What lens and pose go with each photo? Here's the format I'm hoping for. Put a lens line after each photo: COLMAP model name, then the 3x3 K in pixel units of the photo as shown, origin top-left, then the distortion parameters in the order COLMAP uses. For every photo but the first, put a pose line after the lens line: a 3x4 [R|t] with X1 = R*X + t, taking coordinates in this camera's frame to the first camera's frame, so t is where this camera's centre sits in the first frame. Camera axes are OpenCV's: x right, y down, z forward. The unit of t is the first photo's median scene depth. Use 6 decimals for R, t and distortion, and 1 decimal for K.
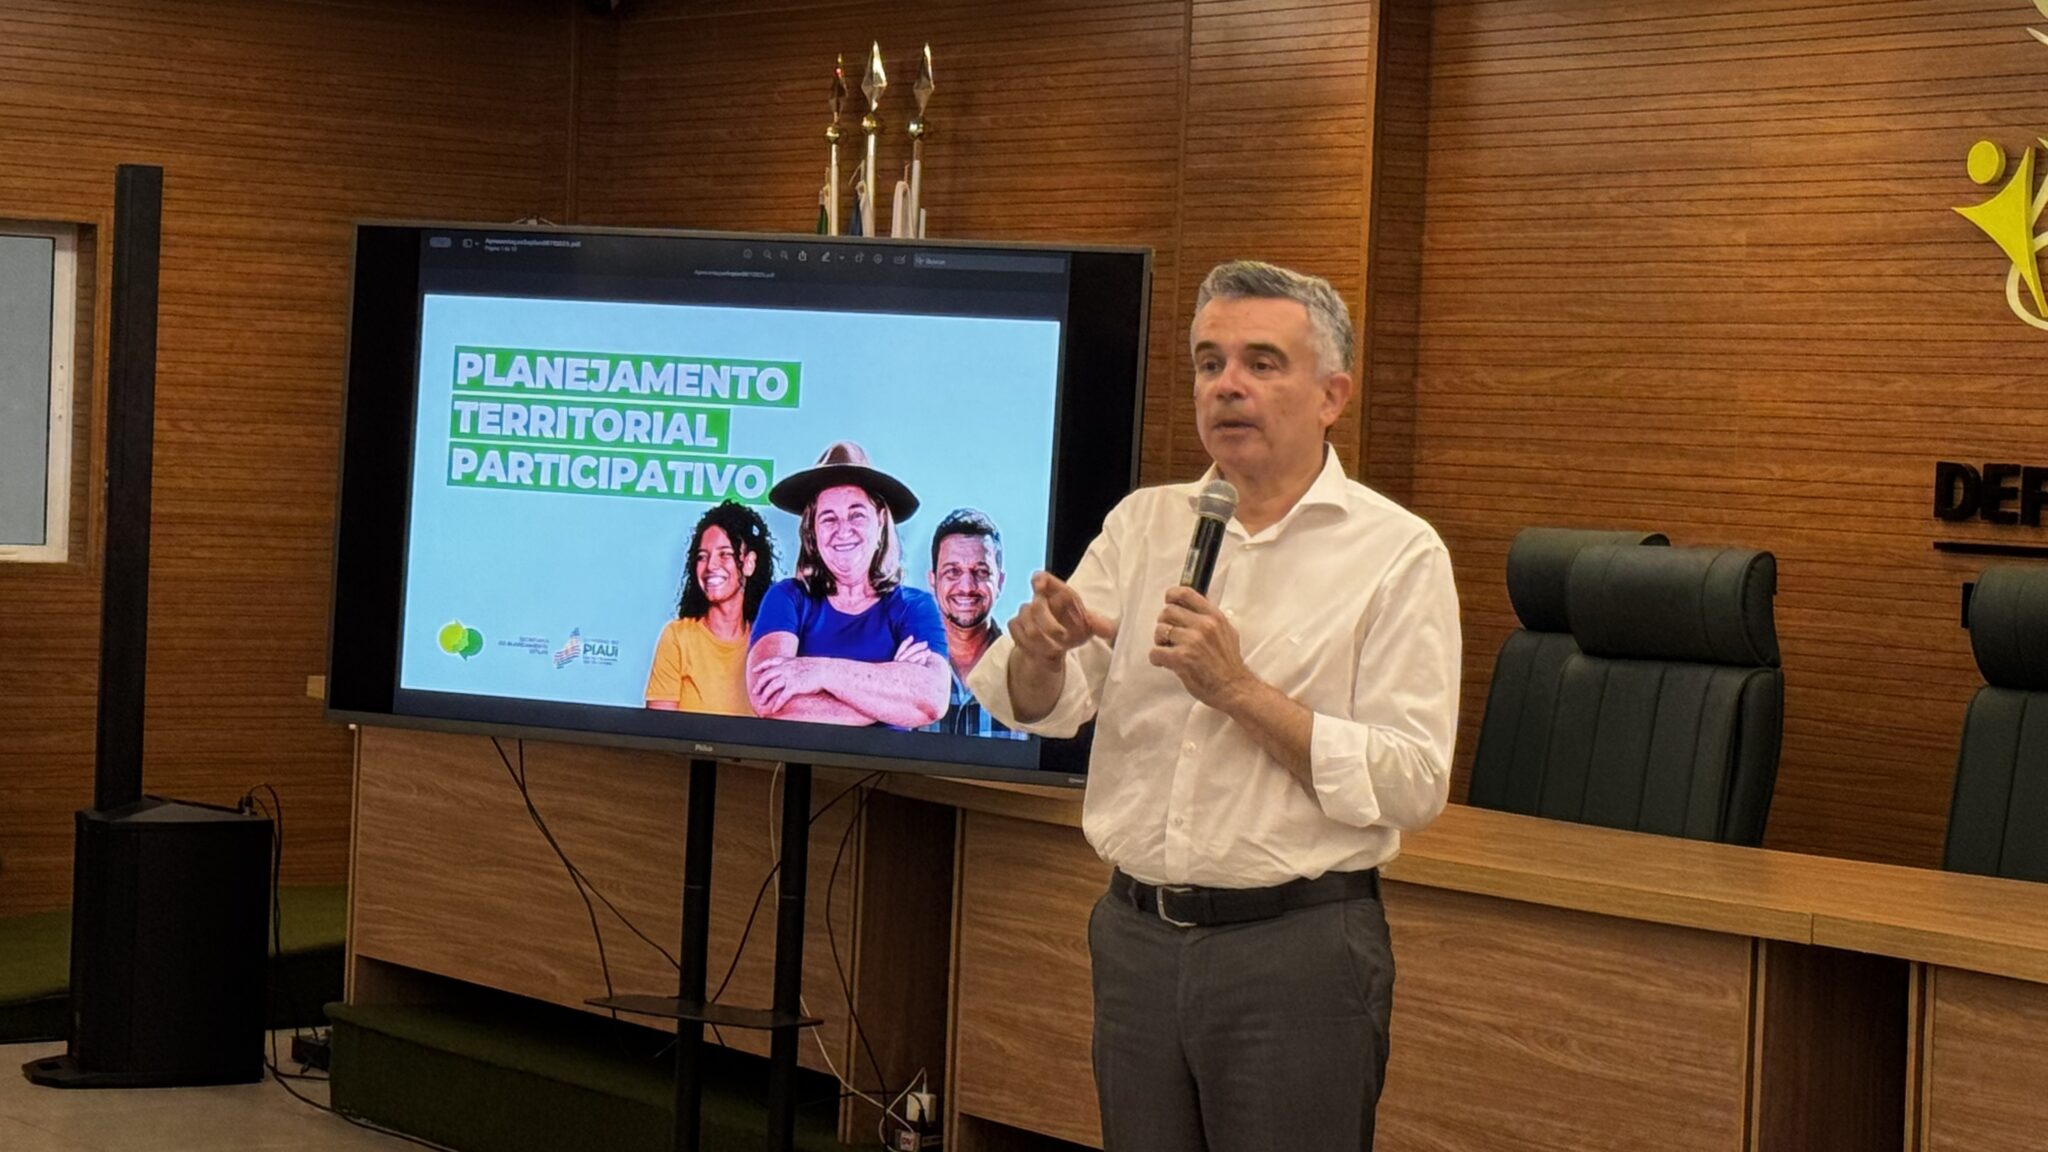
lens RADIAL K [[4677.3, 0, 1024.0], [0, 4677.3, 576.0], [0, 0, 1]] dist [0.148436, 0.151066]
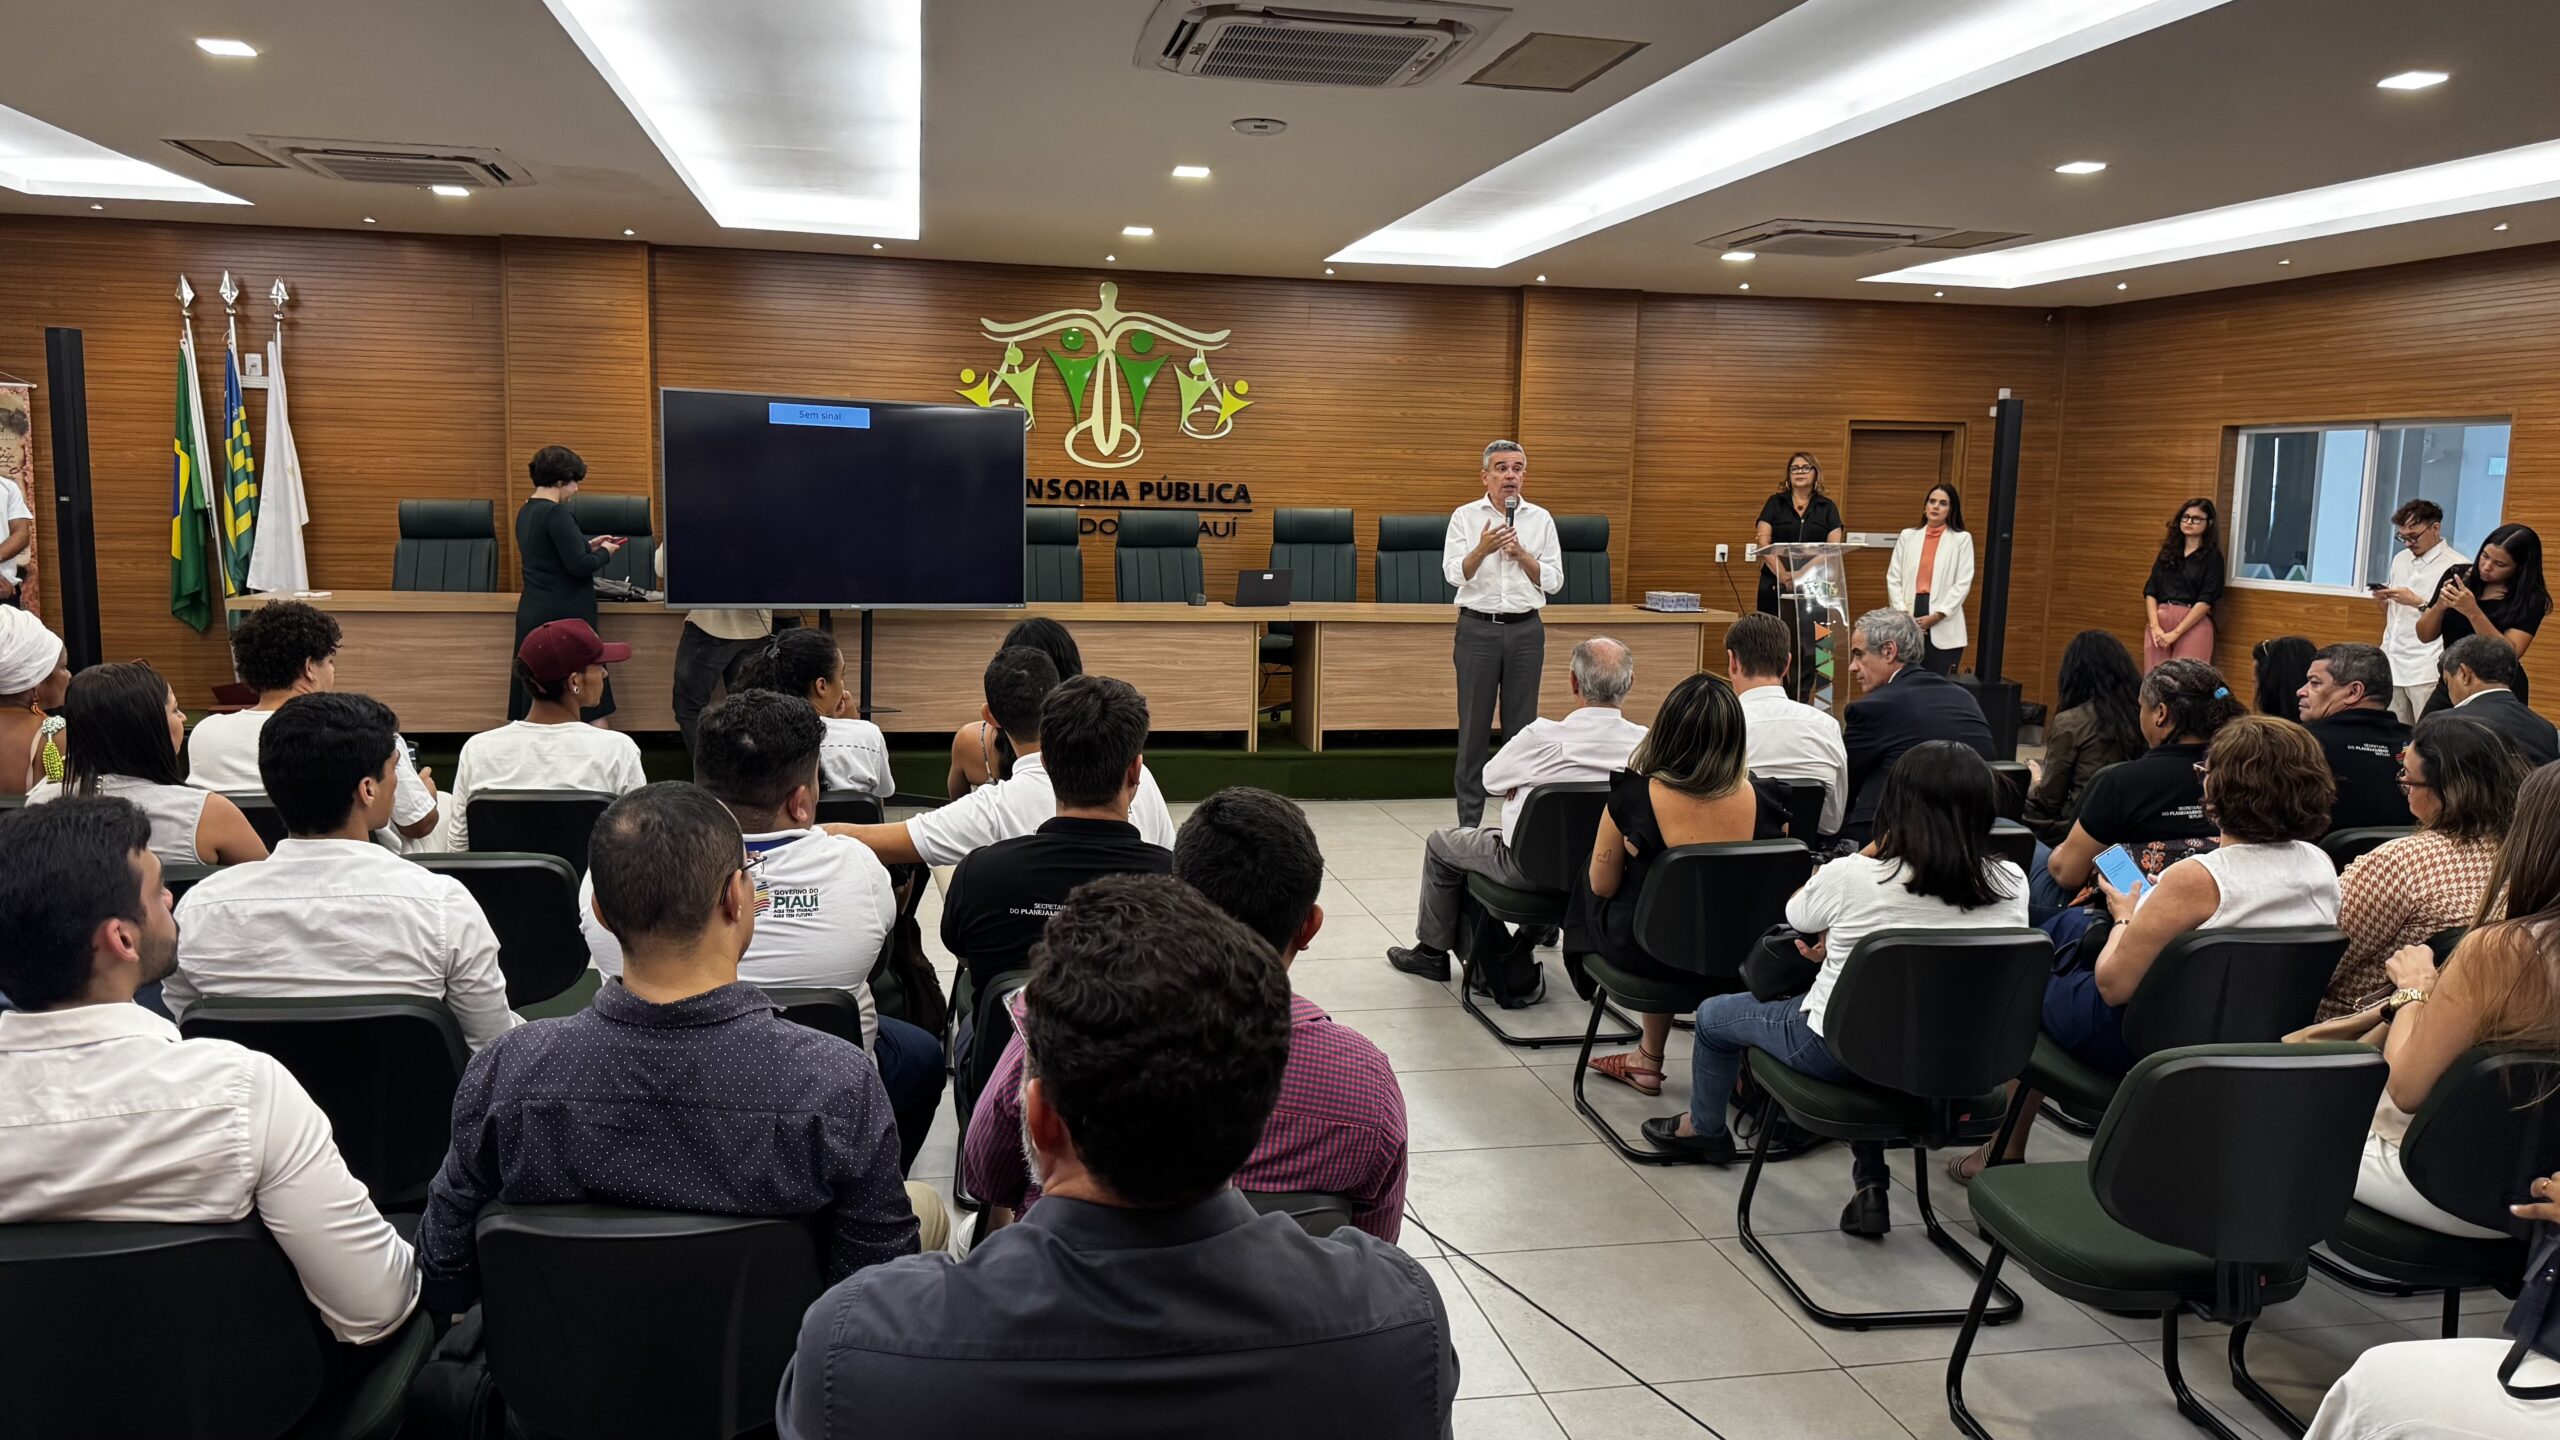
lens RADIAL K [[1766.0, 0, 1280.0], [0, 1766.0, 720.0], [0, 0, 1]] dist [0.145429, -0.222932]
pose [[0.394168, -0.151274, 0.906503, -0.774873], [0.023910, 0.987714, 0.154429, -0.040127], [-0.918727, -0.039197, 0.392943, 0.344157]]
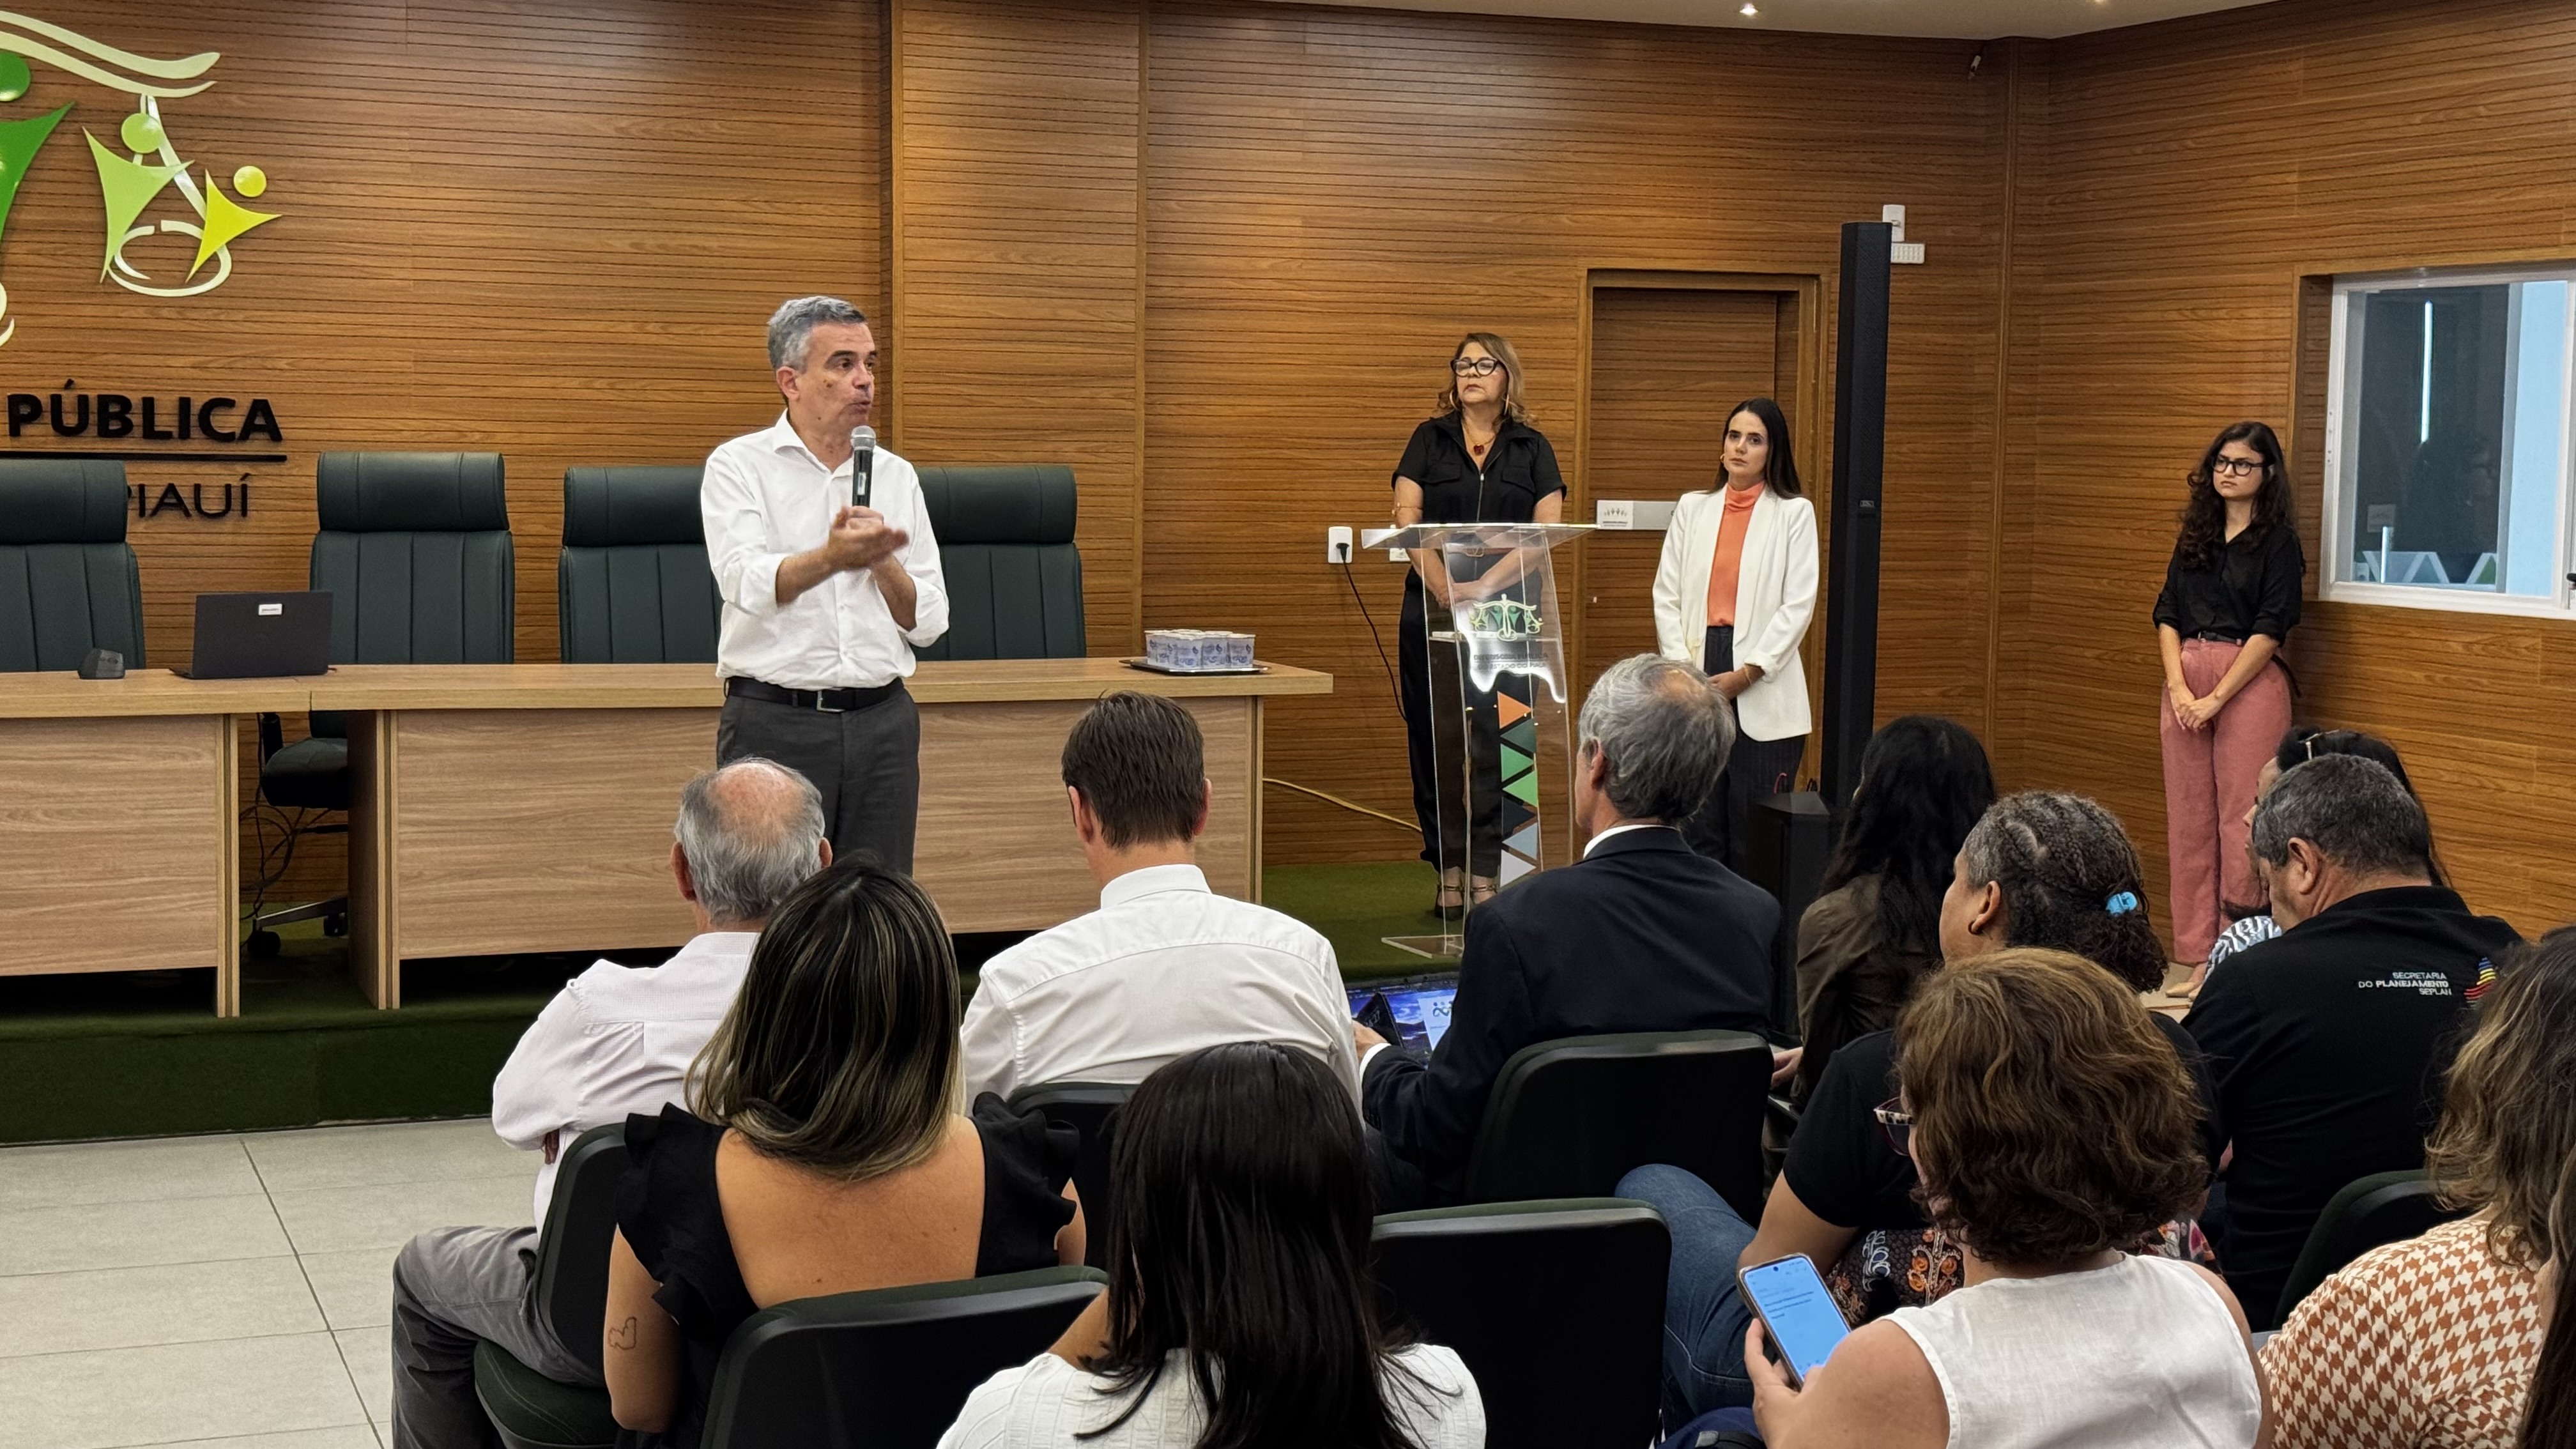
lens RADIAL K [[3567.0, 0, 1288.0], [0, 3567.0, 724.5], [0, 0, 1]] dist [0.175379, -0.313745]
pose [[0.233974, -0.119268, 0.964900, -0.659070], [0.026500, 0.992861, 0.116298, -0.034410], [-0.971882, -0.001641, 0.235464, 0.293396]]
